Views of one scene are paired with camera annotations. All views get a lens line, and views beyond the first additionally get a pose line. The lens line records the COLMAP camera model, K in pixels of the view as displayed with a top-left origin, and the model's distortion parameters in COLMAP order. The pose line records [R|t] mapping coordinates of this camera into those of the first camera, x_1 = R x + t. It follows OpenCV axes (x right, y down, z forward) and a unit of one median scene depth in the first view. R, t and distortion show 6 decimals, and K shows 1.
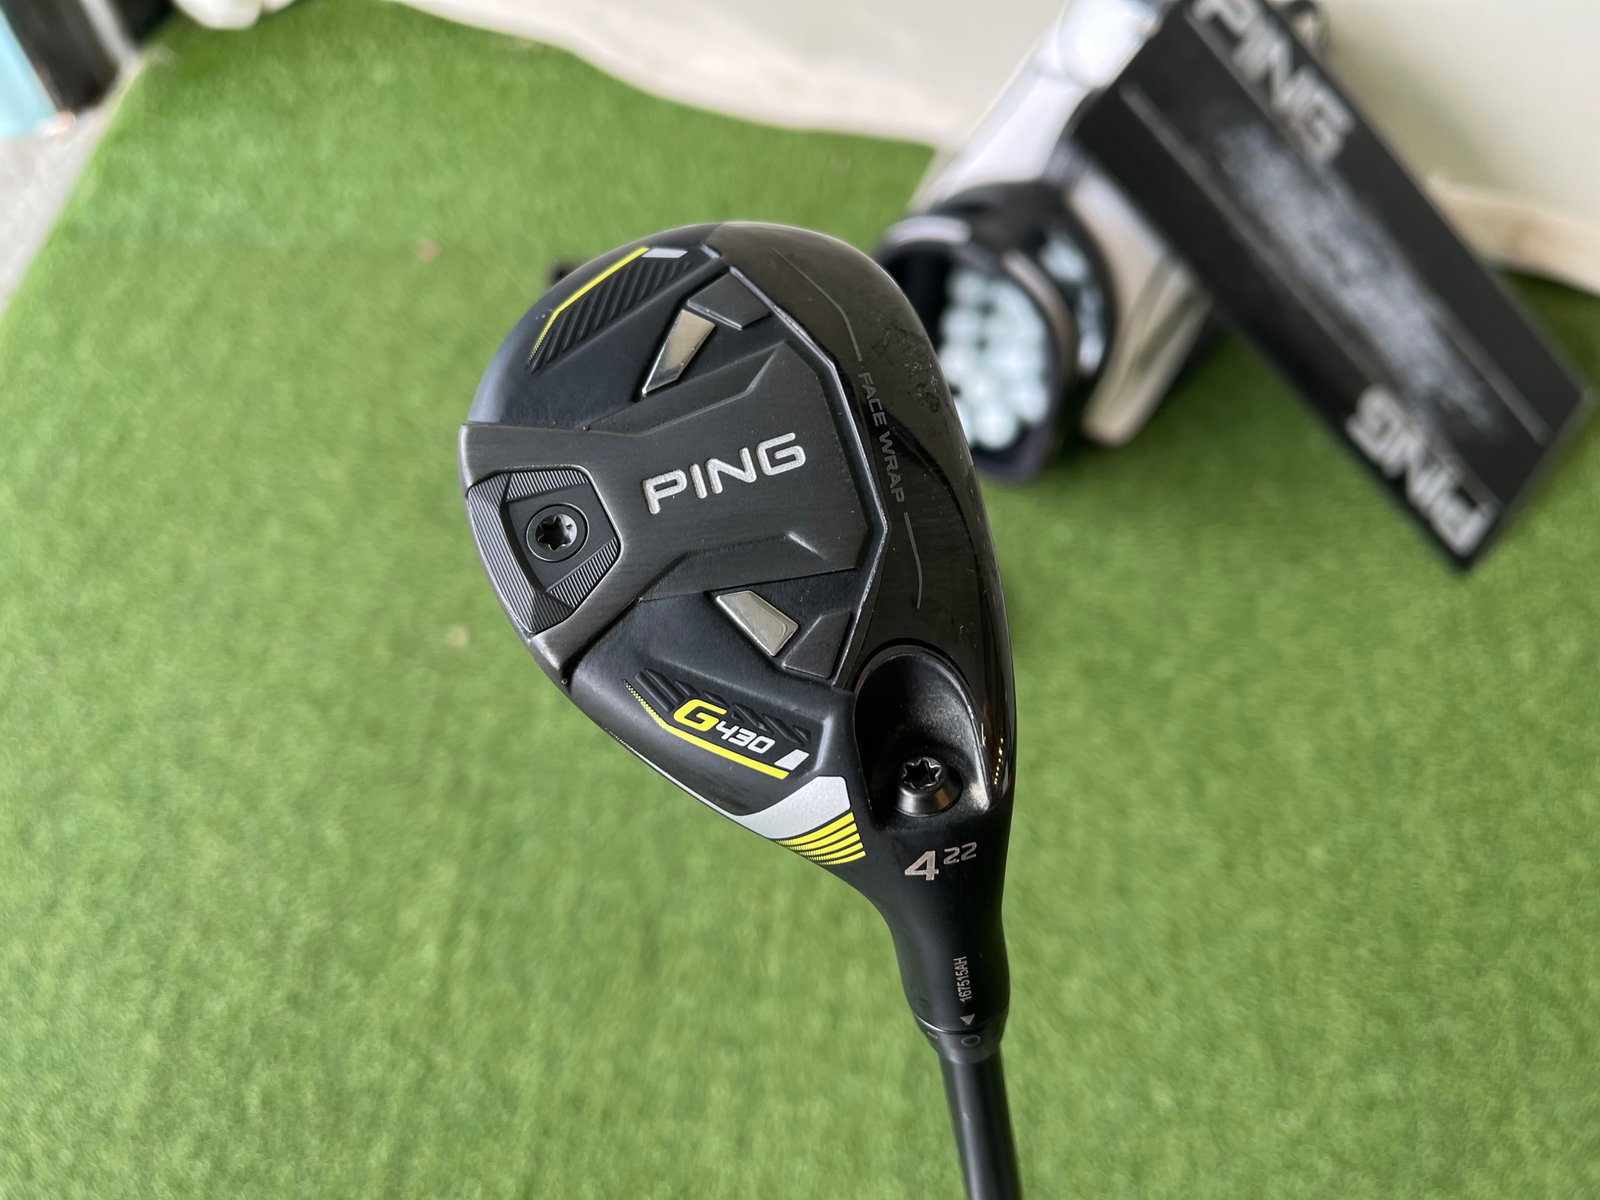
lens RADIAL K [[1208.8, 0, 804.0], [0, 1208.8, 598.4], [0, 0, 1]] dist [0.063453, -0.104831]
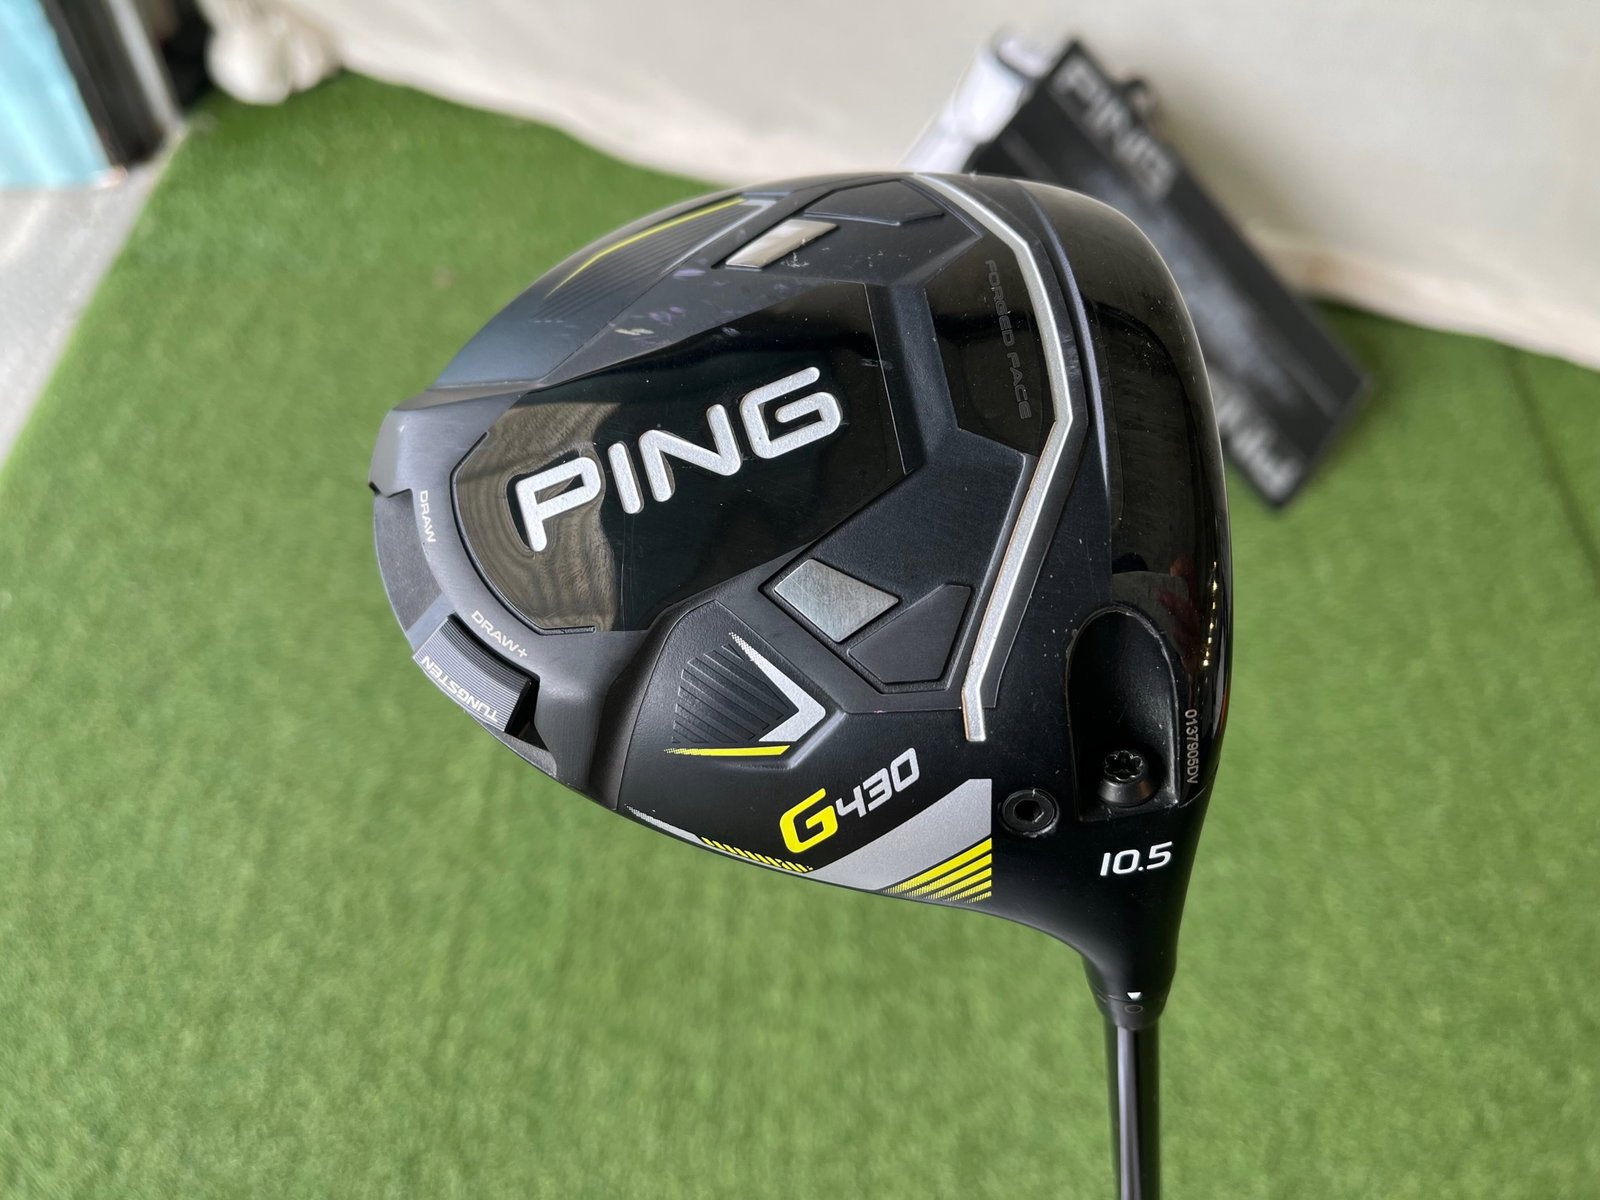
lens RADIAL K [[1202.1, 0, 796.3], [0, 1202.1, 607.6], [0, 0, 1]] dist [0.030189, -0.047224]
pose [[0.997871, -0.009030, 0.064594, -0.051649], [0.014499, 0.996301, -0.084703, 0.188181], [-0.063590, 0.085459, 0.994310, -0.236081]]
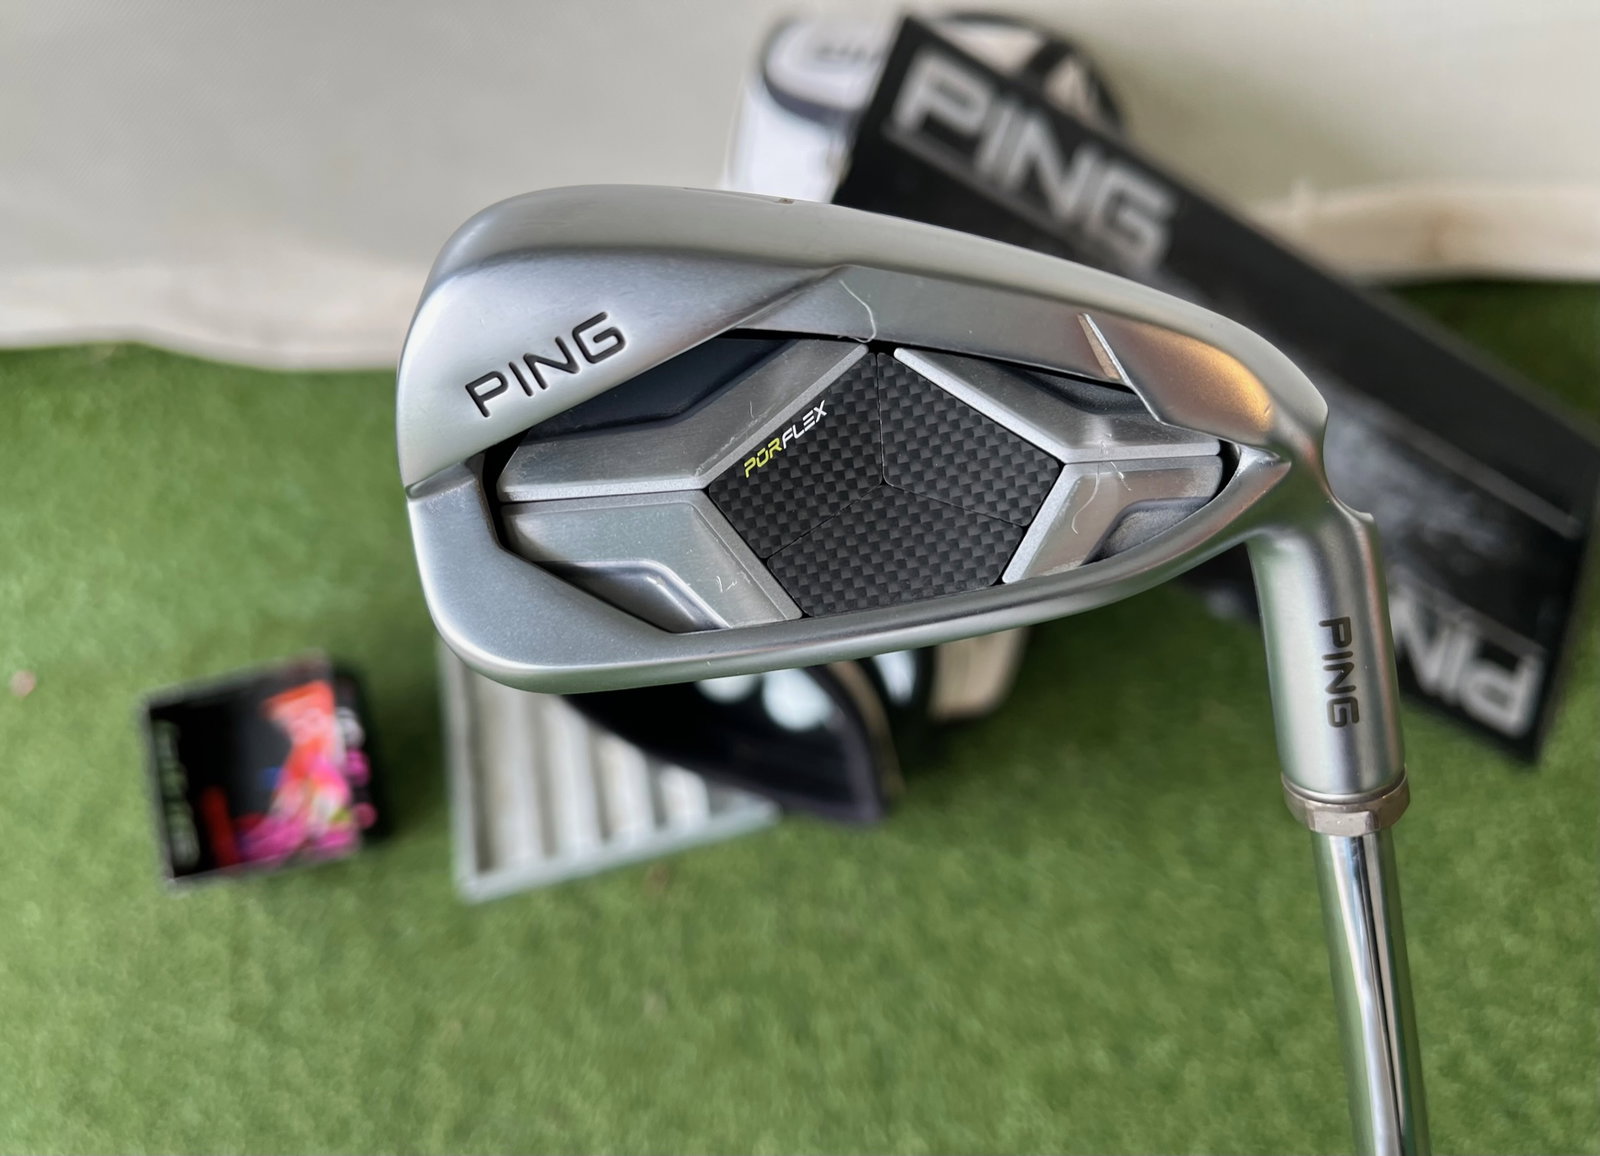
lens RADIAL K [[1266.8, 0, 793.9], [0, 1266.8, 618.7], [0, 0, 1]] dist [0.016003, 0.006058]
pose [[0.954681, -0.296940, 0.020274, 0.164216], [0.297475, 0.954171, -0.032642, -0.206407], [-0.009652, 0.037193, 0.999261, 0.303788]]
